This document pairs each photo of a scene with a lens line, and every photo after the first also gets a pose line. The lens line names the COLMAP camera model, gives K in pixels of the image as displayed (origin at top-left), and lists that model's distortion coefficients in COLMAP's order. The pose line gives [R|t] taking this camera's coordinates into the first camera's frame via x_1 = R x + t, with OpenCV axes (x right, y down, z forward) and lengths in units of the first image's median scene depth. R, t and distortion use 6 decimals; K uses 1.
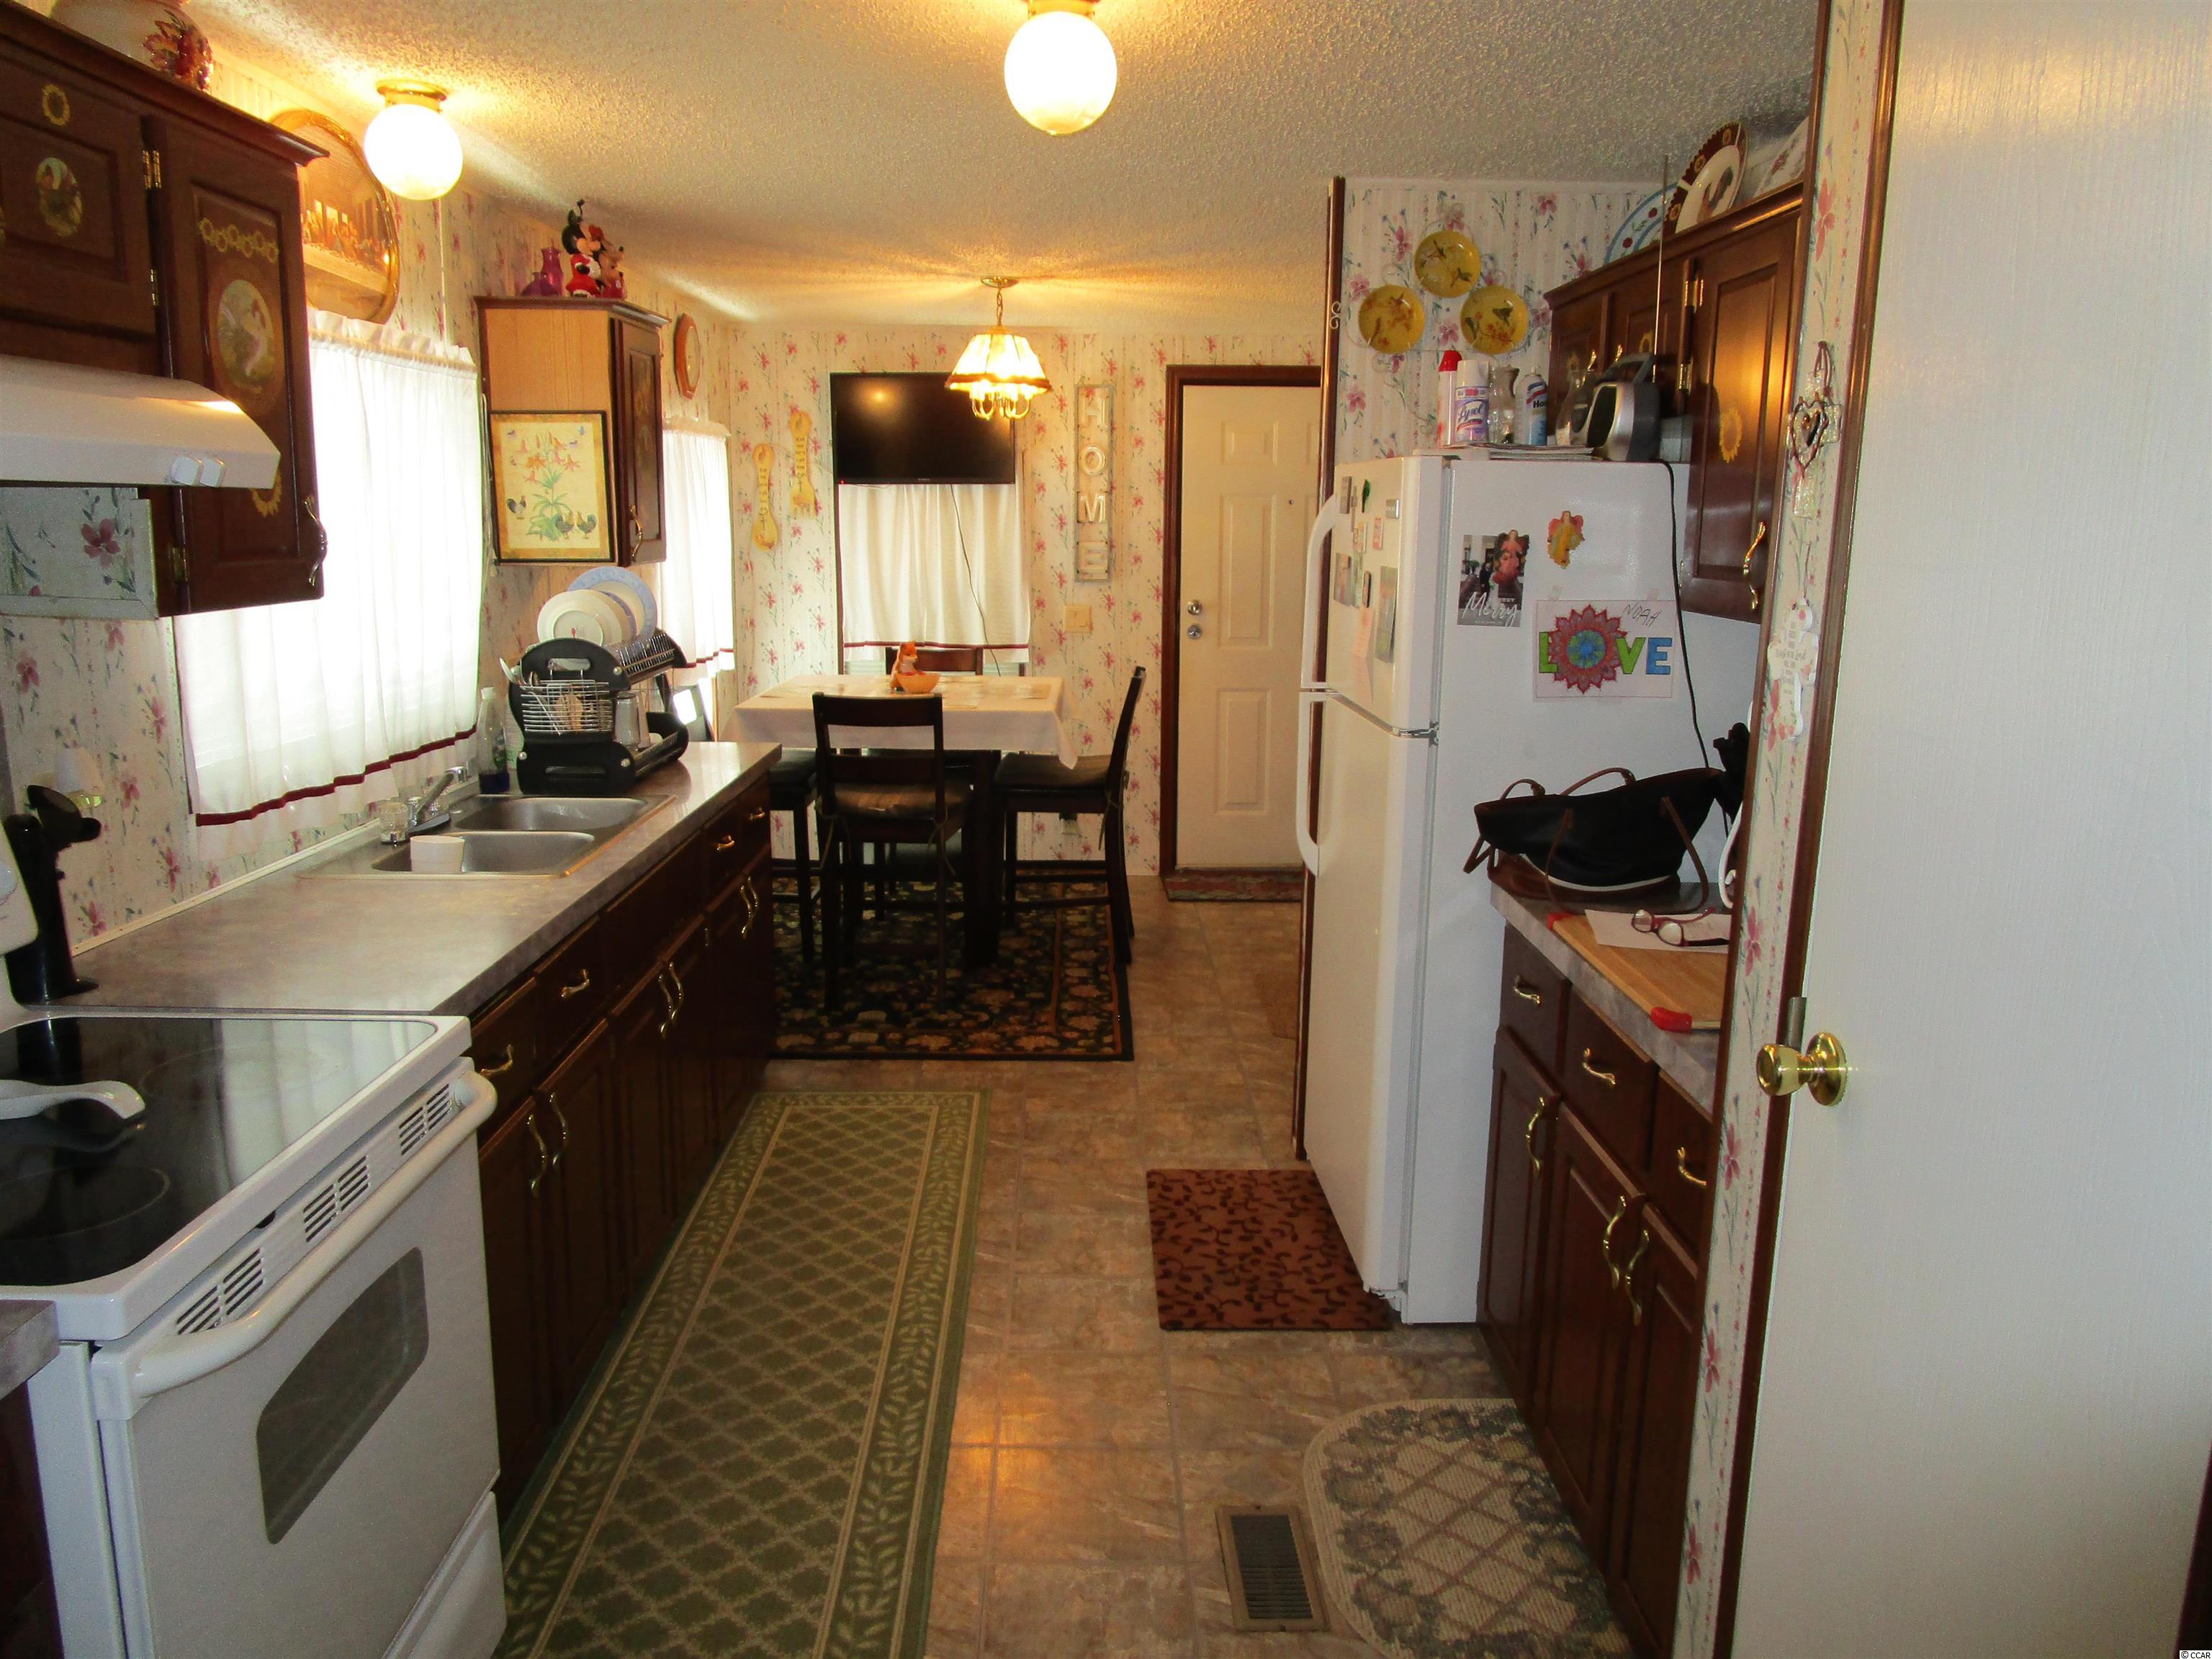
lens RADIAL K [[1572.0, 0, 1093.5], [0, 1572.0, 823.0], [0, 0, 1]] dist [-0.030936, 0.003323]
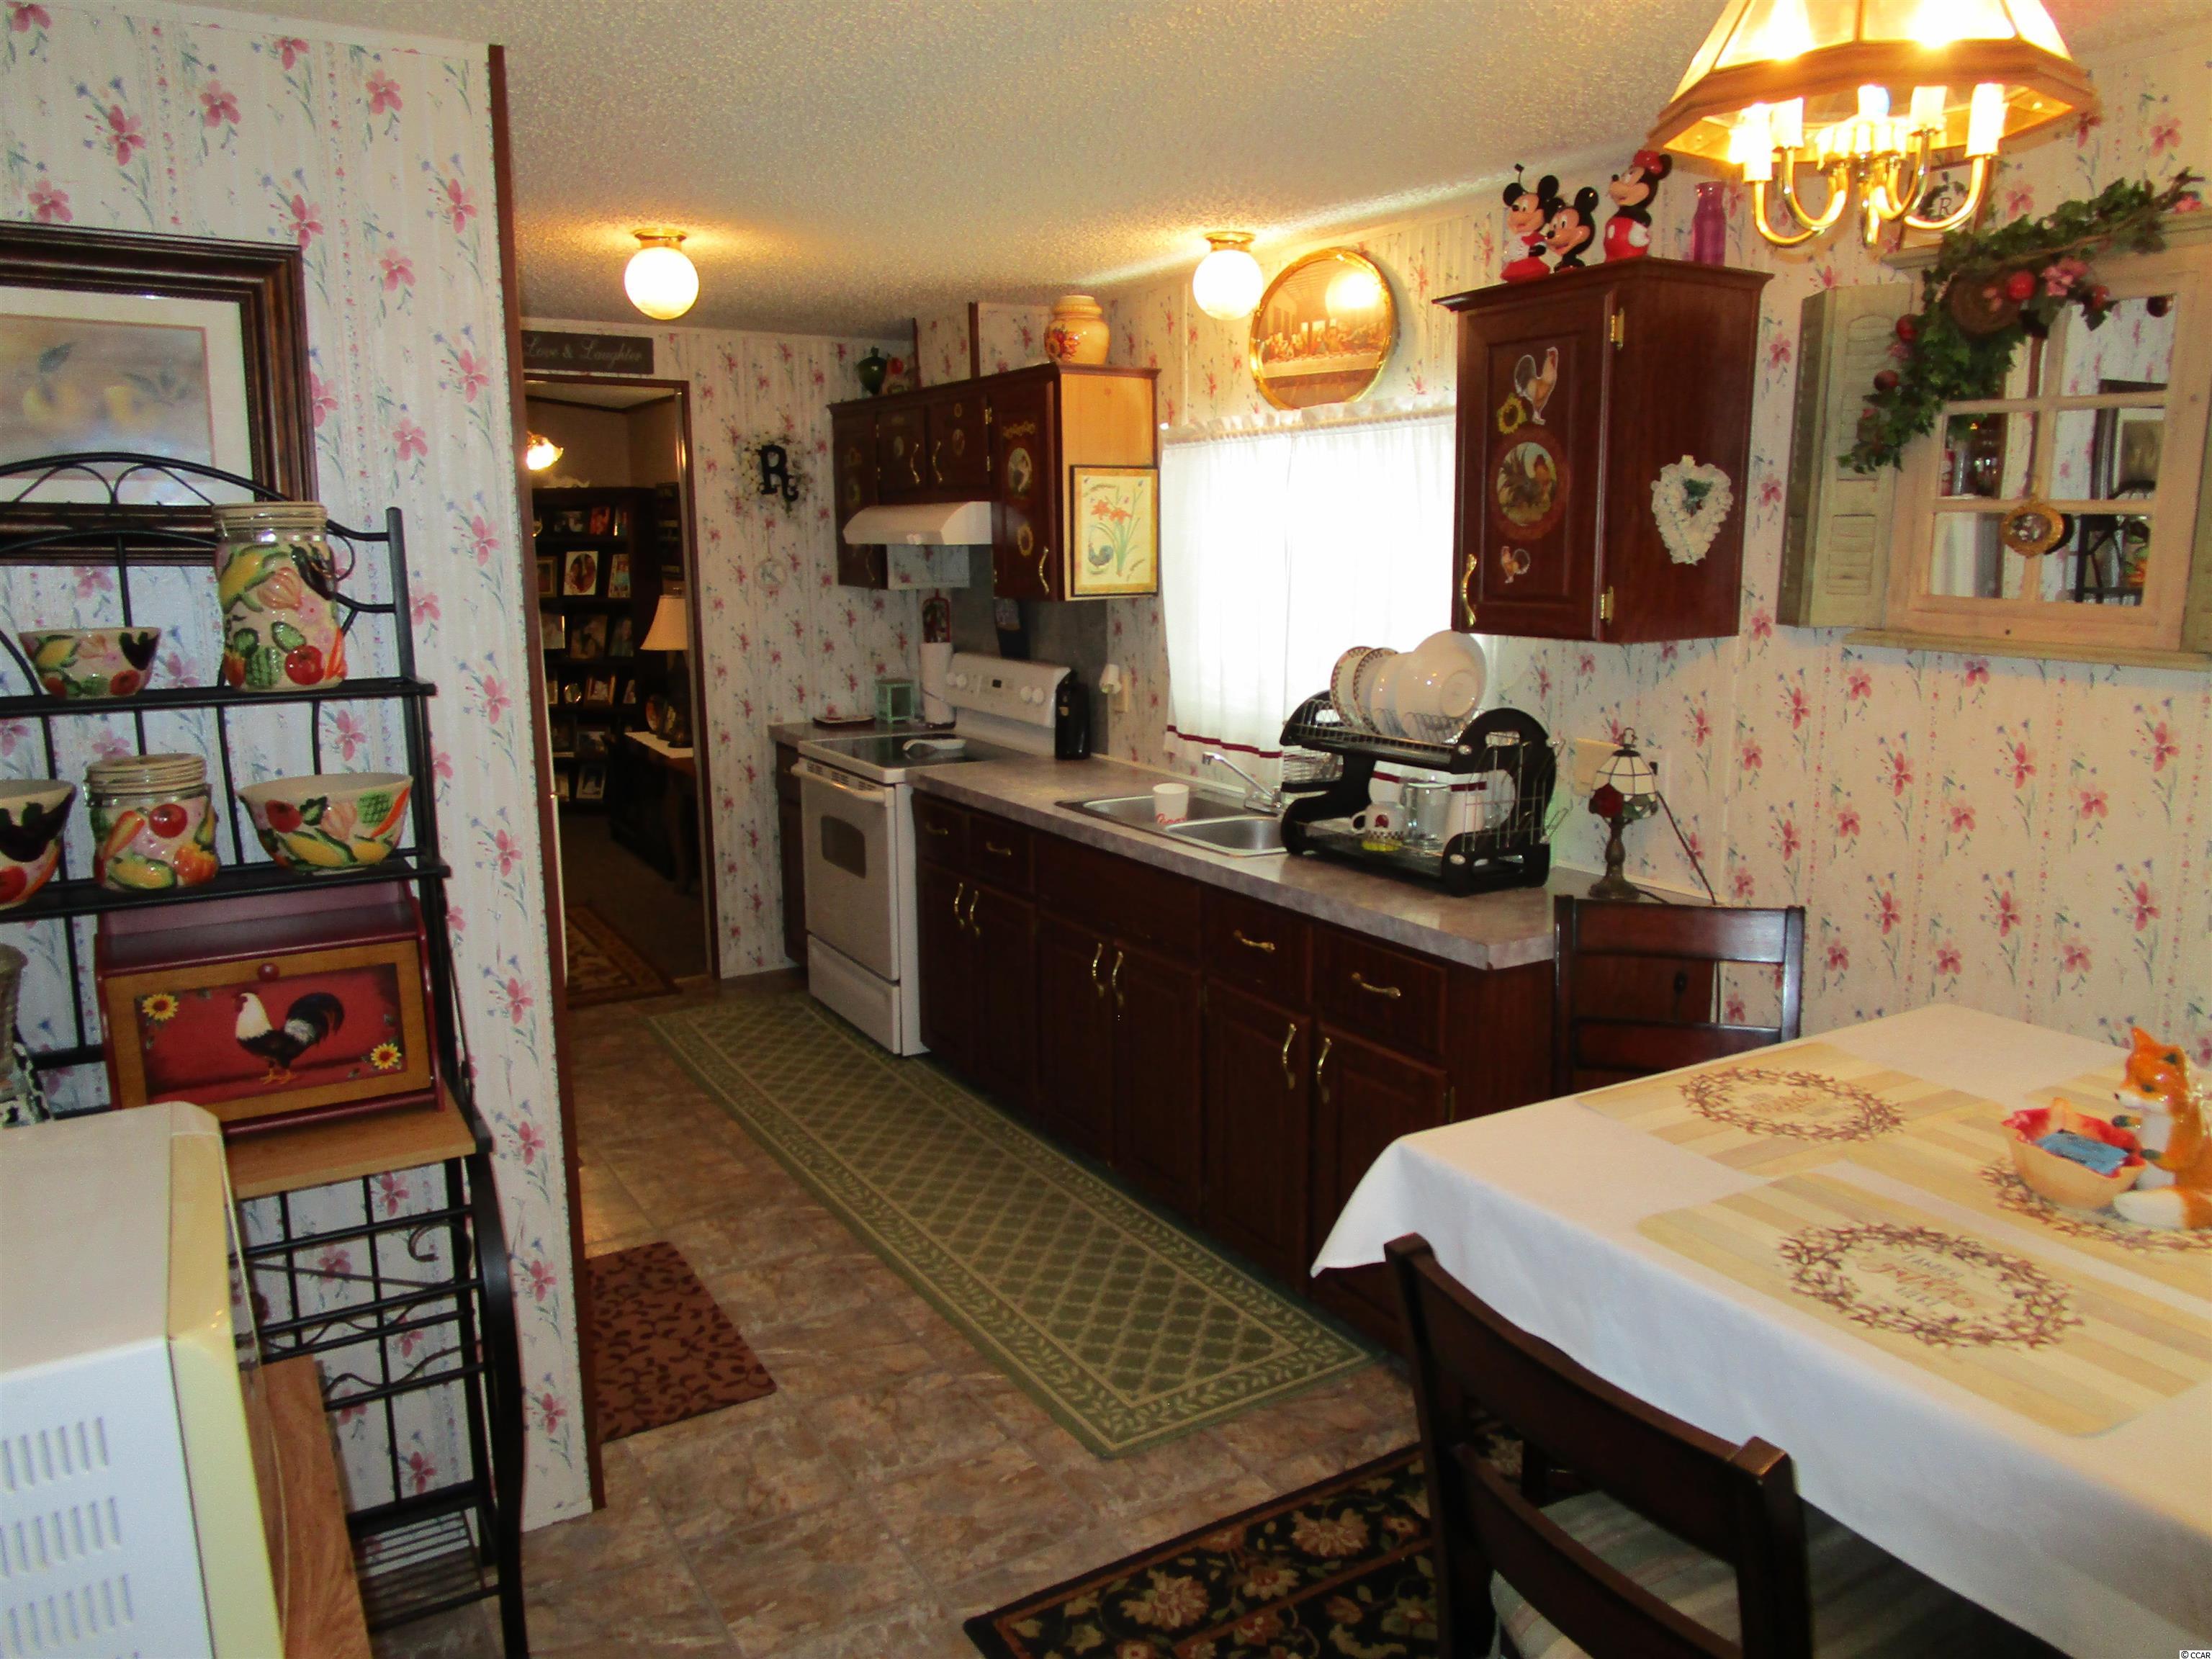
lens RADIAL K [[1586.2, 0, 1097.9], [0, 1586.2, 826.3], [0, 0, 1]] dist [-0.024882, 0.000253]
pose [[-0.864078, 0.083500, -0.496384, 0.285289], [-0.101173, 0.937209, 0.333771, -0.349049], [0.493086, 0.338624, -0.801374, 1.738499]]
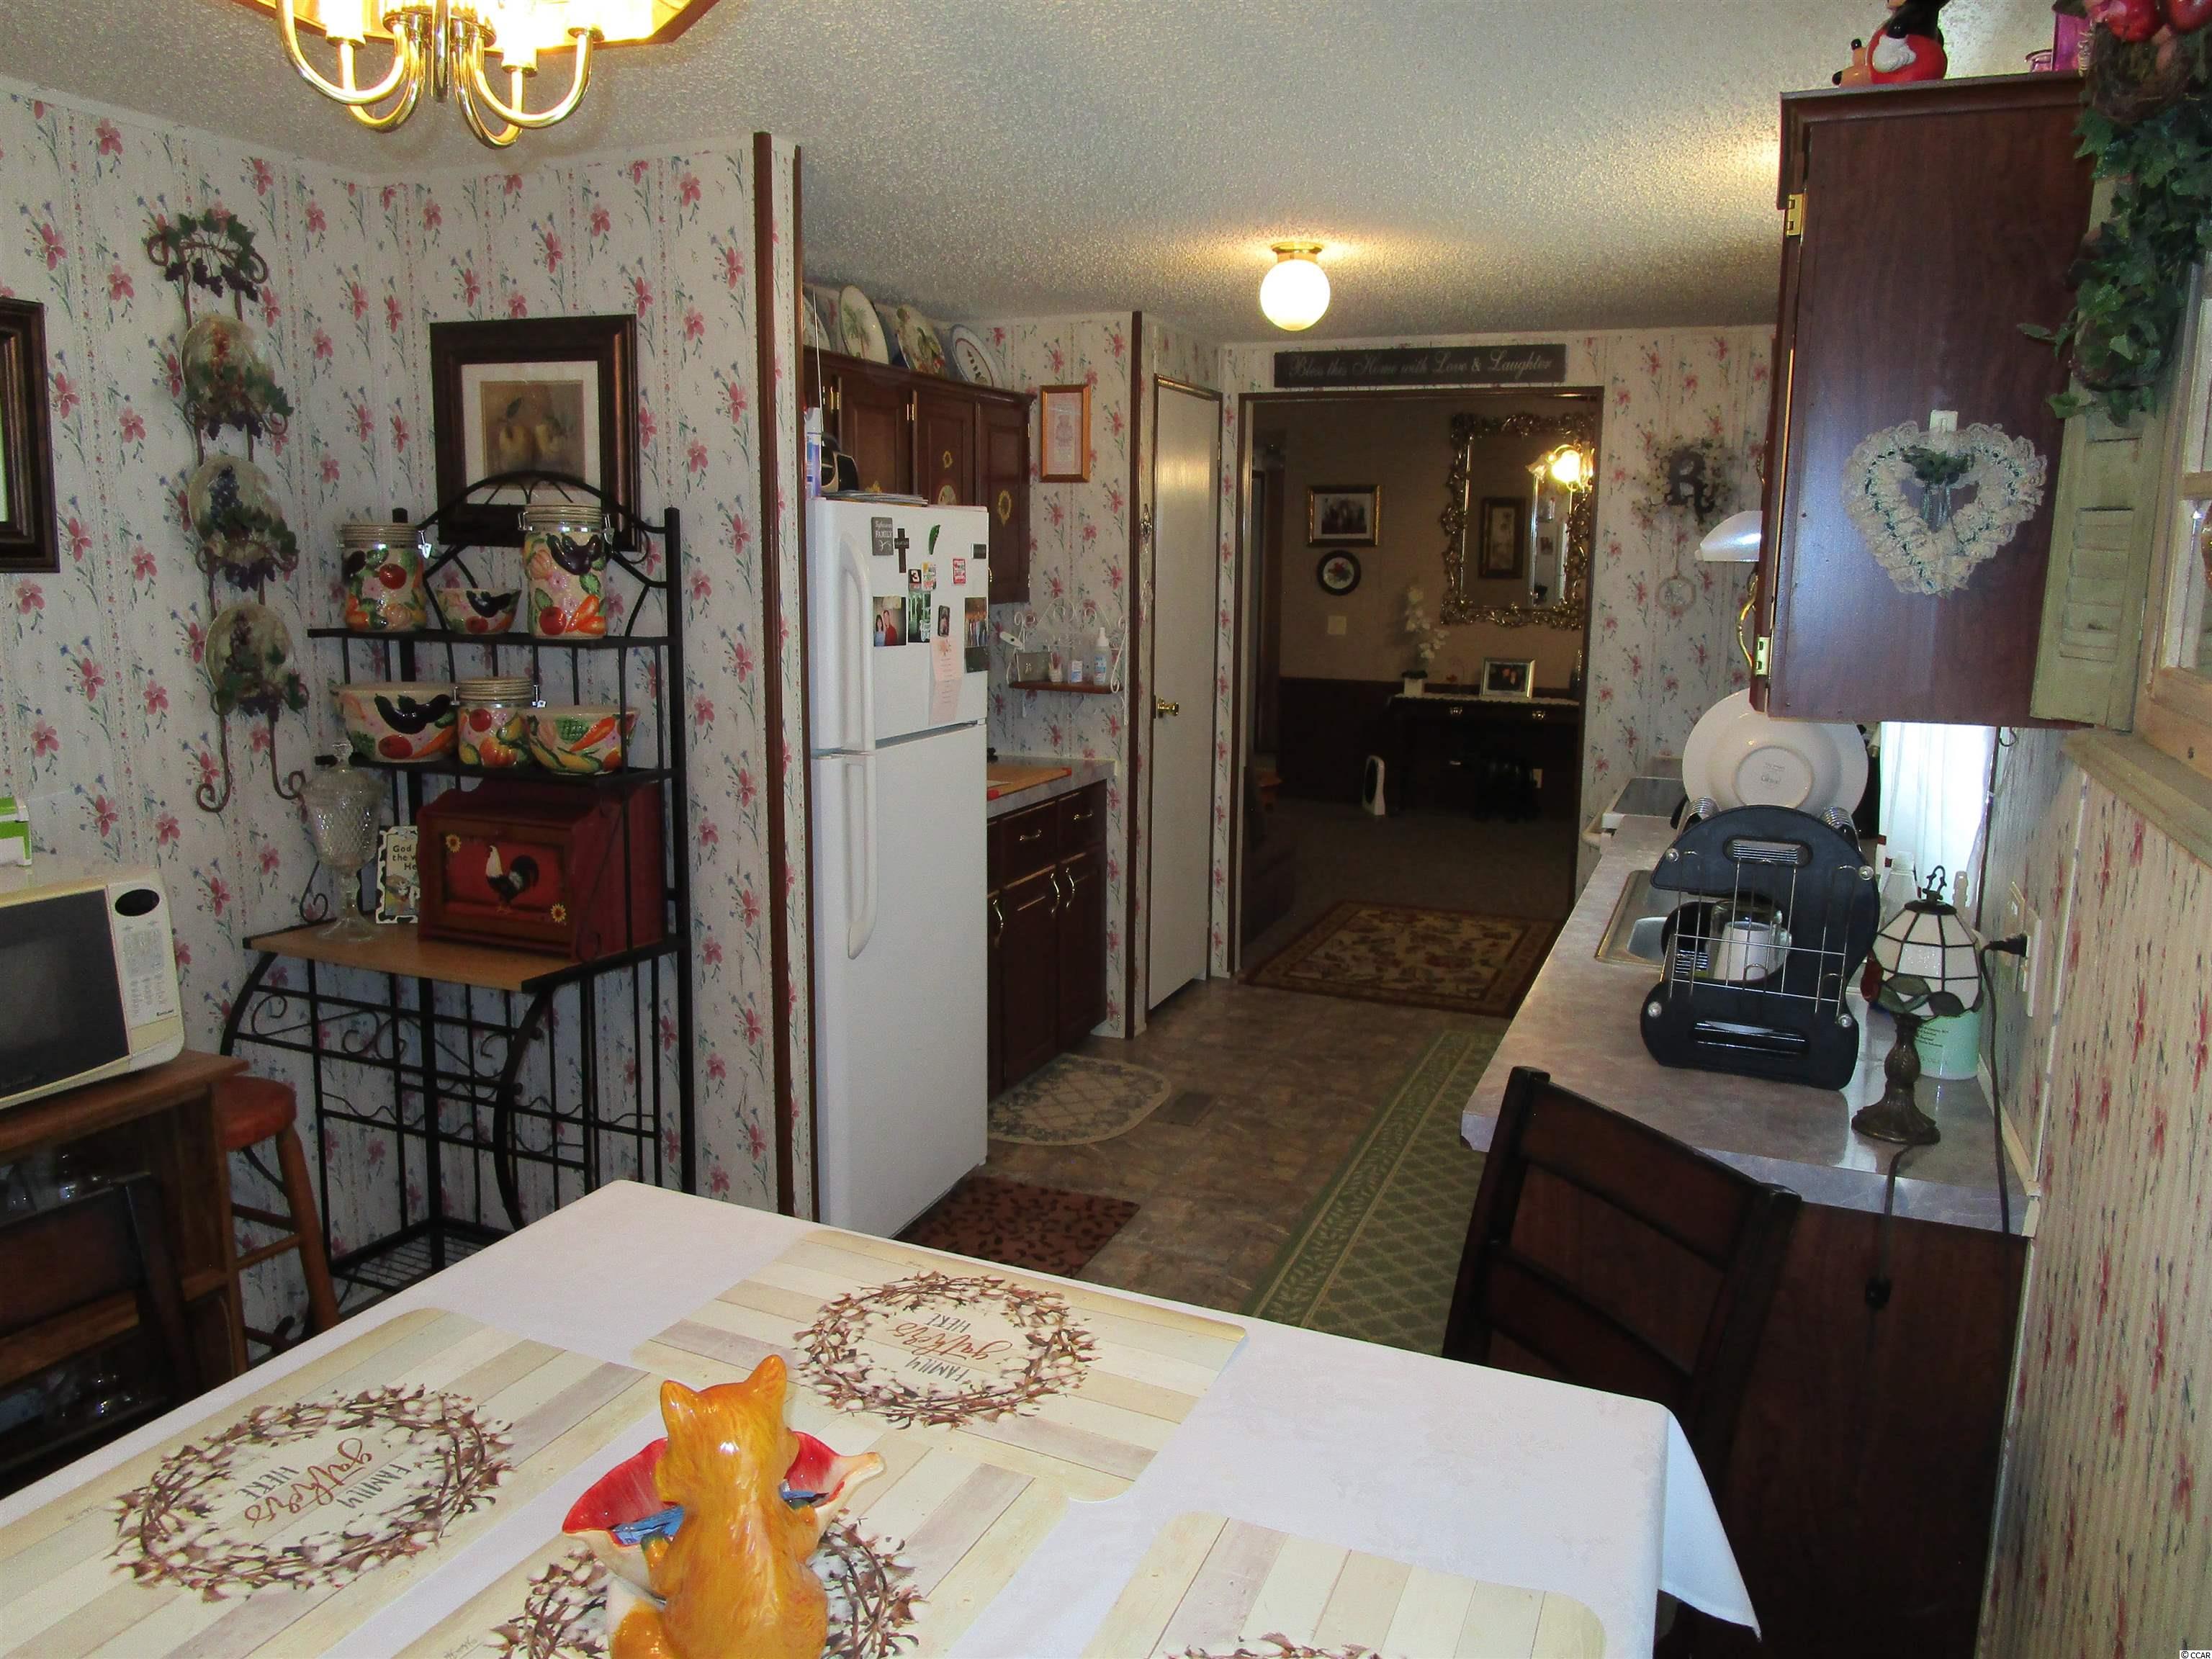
lens RADIAL K [[1572.0, 0, 1093.5], [0, 1572.0, 823.0], [0, 0, 1]] dist [-0.030936, 0.003323]
pose [[-0.917650, -0.092102, 0.386569, -0.328680], [0.051473, 0.937028, 0.345441, -0.346324], [-0.394042, 0.336892, -0.855123, 1.717375]]
